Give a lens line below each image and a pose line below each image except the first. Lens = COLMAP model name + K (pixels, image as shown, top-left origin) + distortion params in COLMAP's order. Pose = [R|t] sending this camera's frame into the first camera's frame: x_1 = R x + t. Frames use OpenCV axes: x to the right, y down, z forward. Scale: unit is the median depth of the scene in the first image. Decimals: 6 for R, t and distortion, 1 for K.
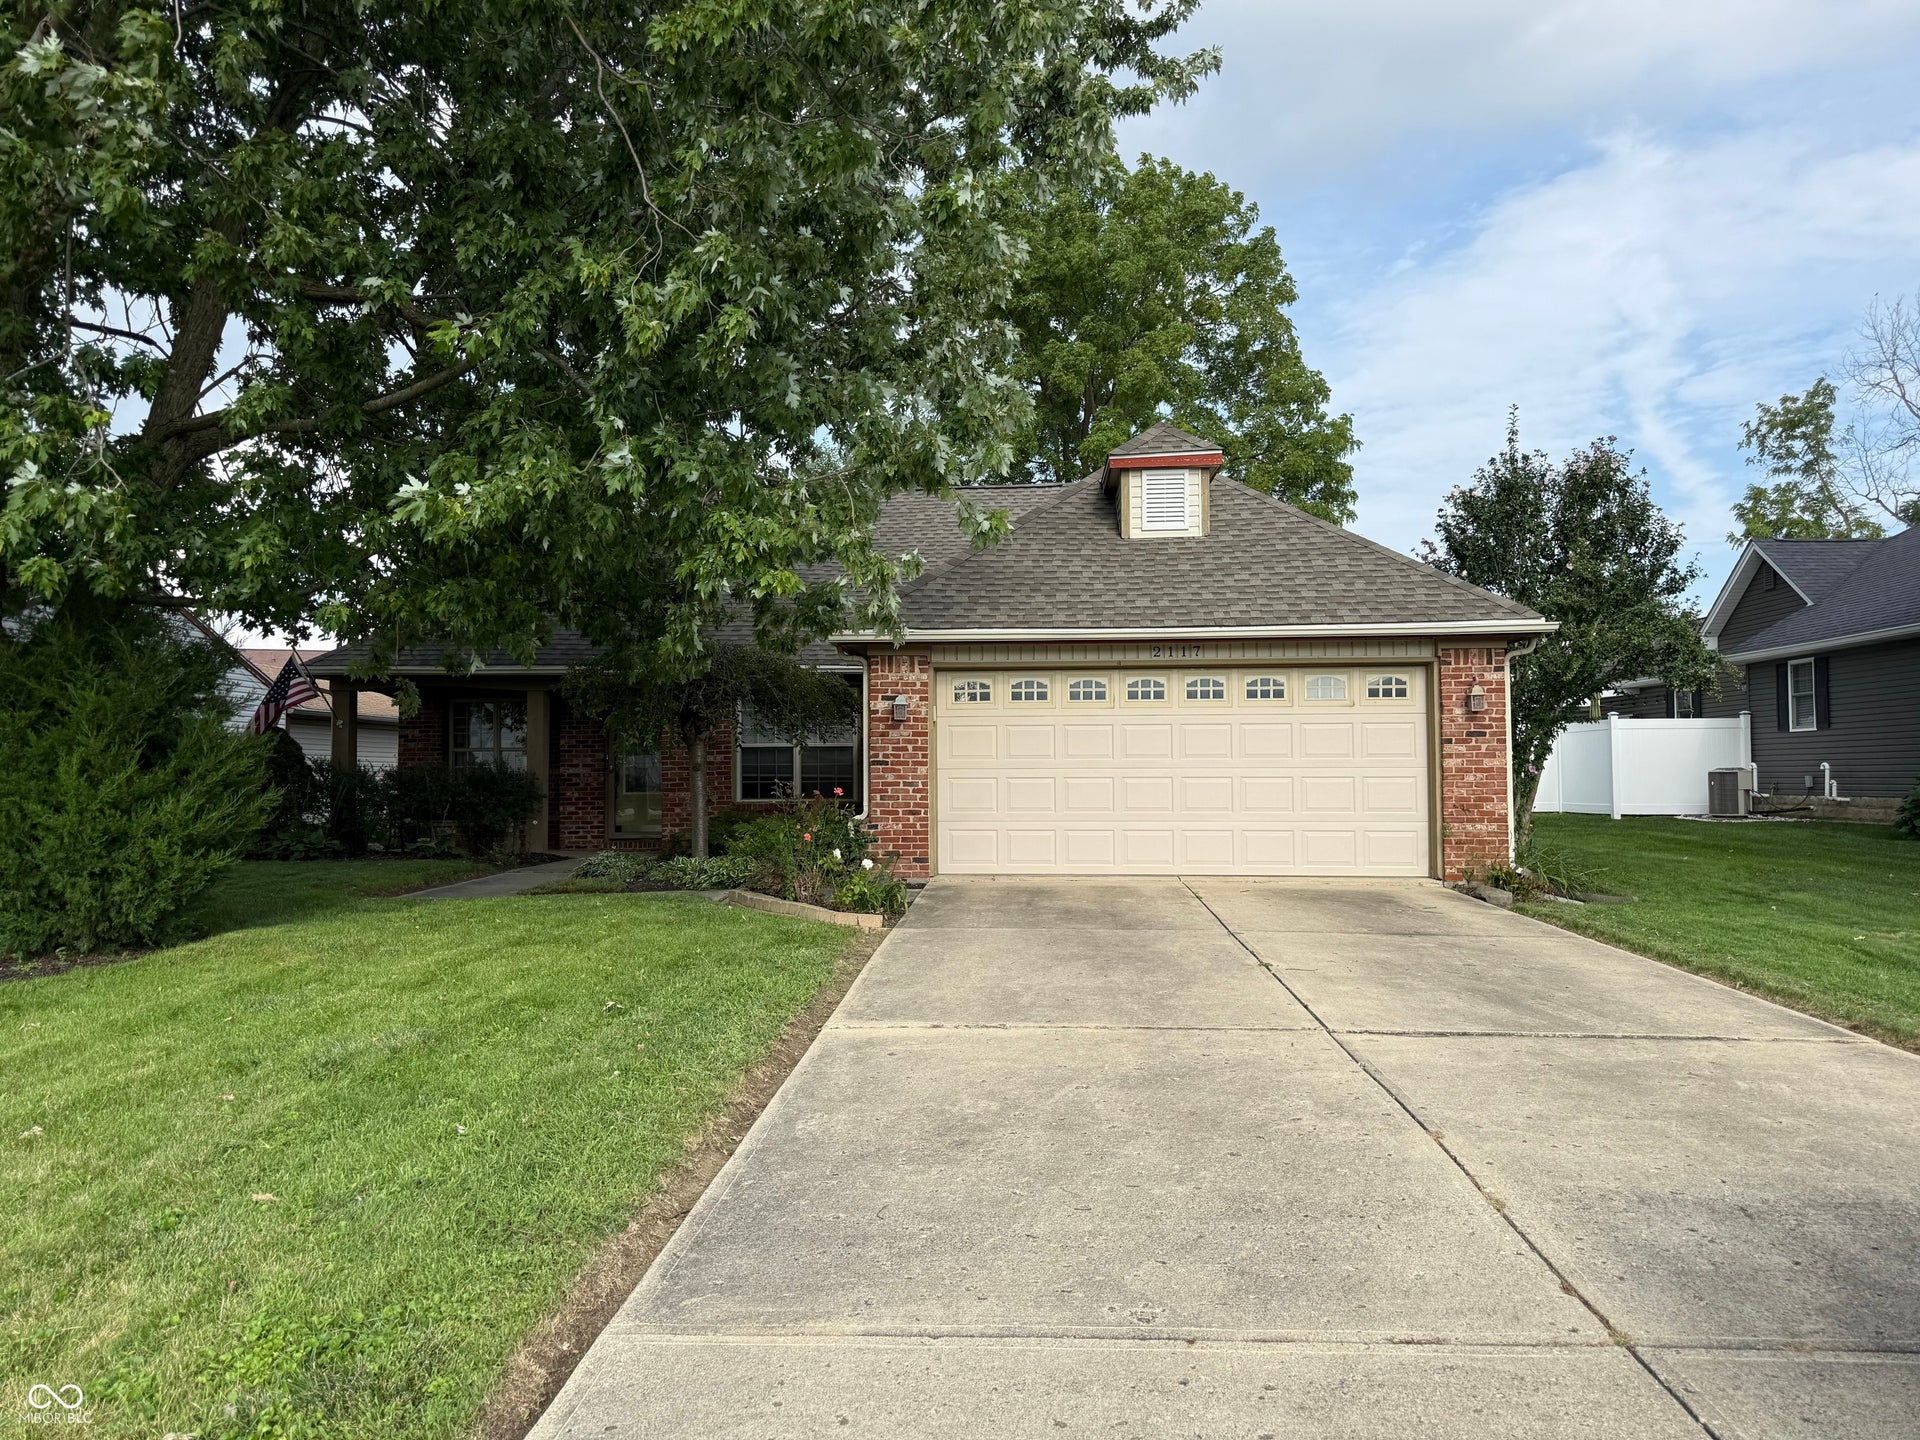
lens RADIAL K [[1336.1, 0, 957.6], [0, 1336.1, 717.3], [0, 0, 1]] dist [0.021579, -0.002536]
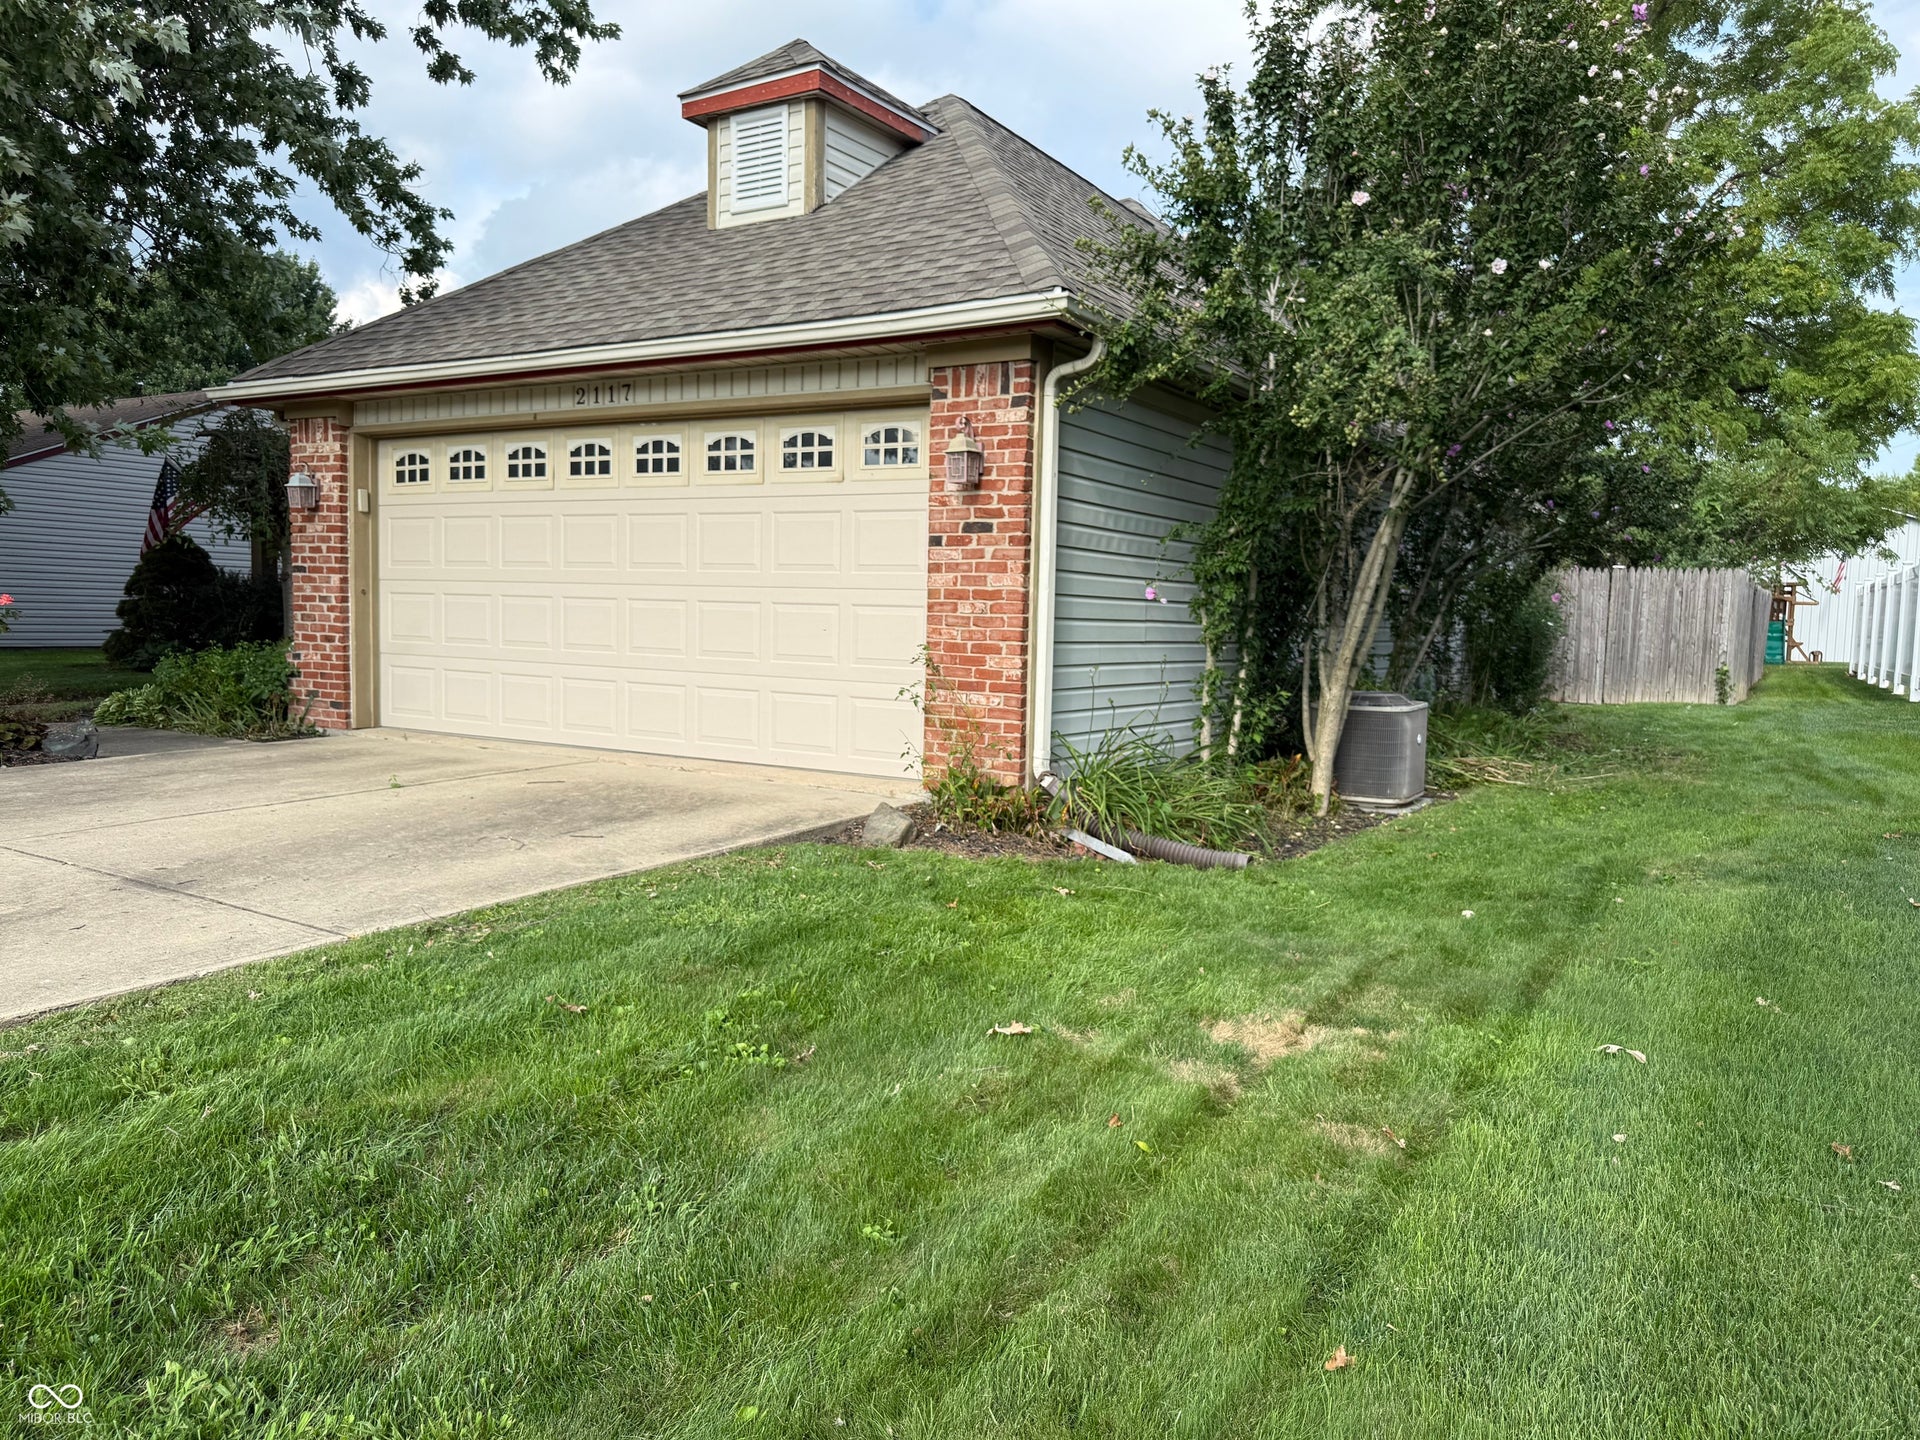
lens RADIAL K [[1336.1, 0, 963.0], [0, 1336.1, 723.9], [0, 0, 1]] dist [0.021579, -0.002536]
pose [[0.910824, 0.059229, -0.408524, 0.599618], [-0.002431, 0.990405, 0.138170, 0.016334], [0.412788, -0.124856, 0.902229, 0.498975]]
